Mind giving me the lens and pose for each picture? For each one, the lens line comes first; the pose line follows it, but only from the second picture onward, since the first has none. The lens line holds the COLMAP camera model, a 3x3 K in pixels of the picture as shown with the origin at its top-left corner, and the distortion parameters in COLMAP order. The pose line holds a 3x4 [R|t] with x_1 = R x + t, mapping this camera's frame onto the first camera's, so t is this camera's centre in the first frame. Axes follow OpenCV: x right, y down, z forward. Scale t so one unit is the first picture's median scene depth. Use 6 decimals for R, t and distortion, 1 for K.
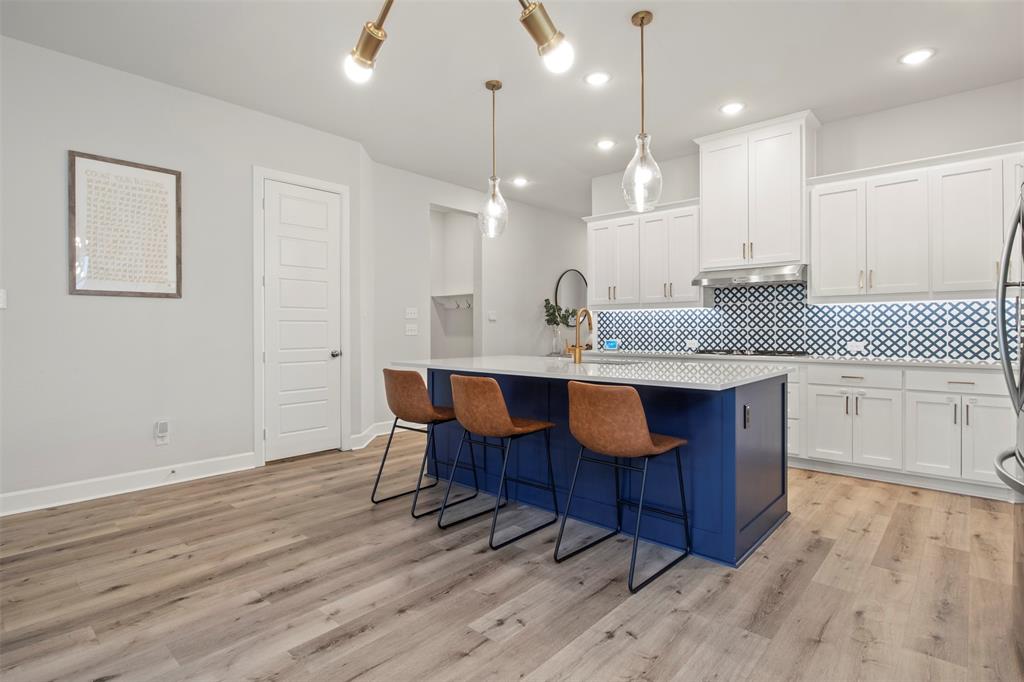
lens RADIAL K [[514.1, 0, 511.5], [0, 514.1, 322.8], [0, 0, 1]] dist [-0.007569, -0.001155]
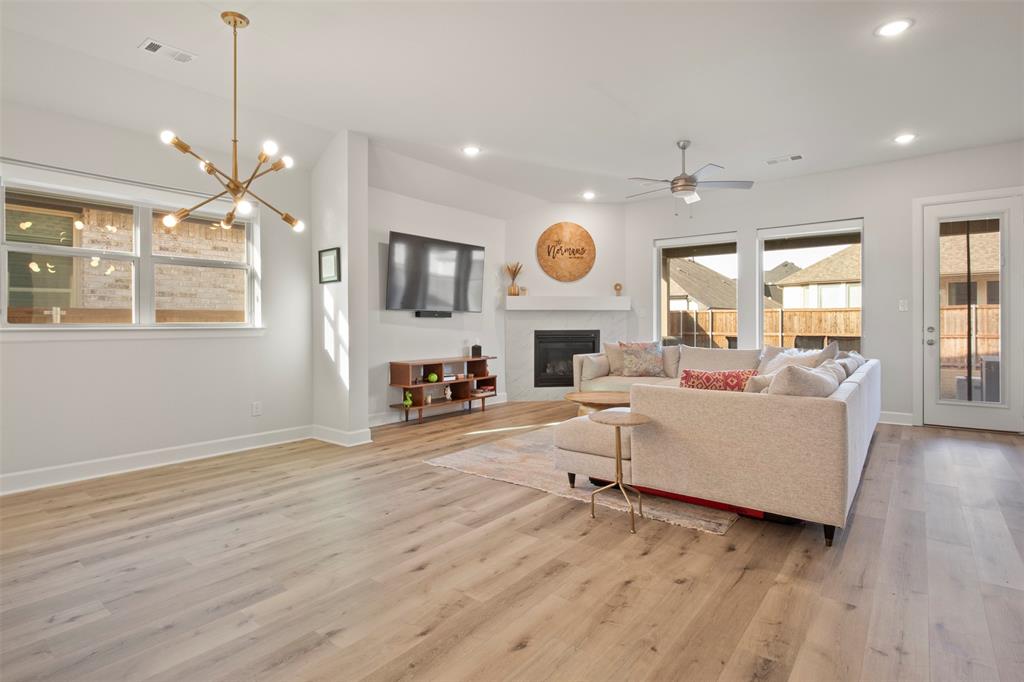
lens RADIAL K [[523.9, 0, 507.2], [0, 523.9, 322.5], [0, 0, 1]] dist [-0.000542, -0.000377]
pose [[-0.998018, 0.004124, -0.062800, -0.599854], [0.005215, 0.999838, -0.017226, 0.023024], [0.062718, -0.017519, -0.997877, 1.554910]]
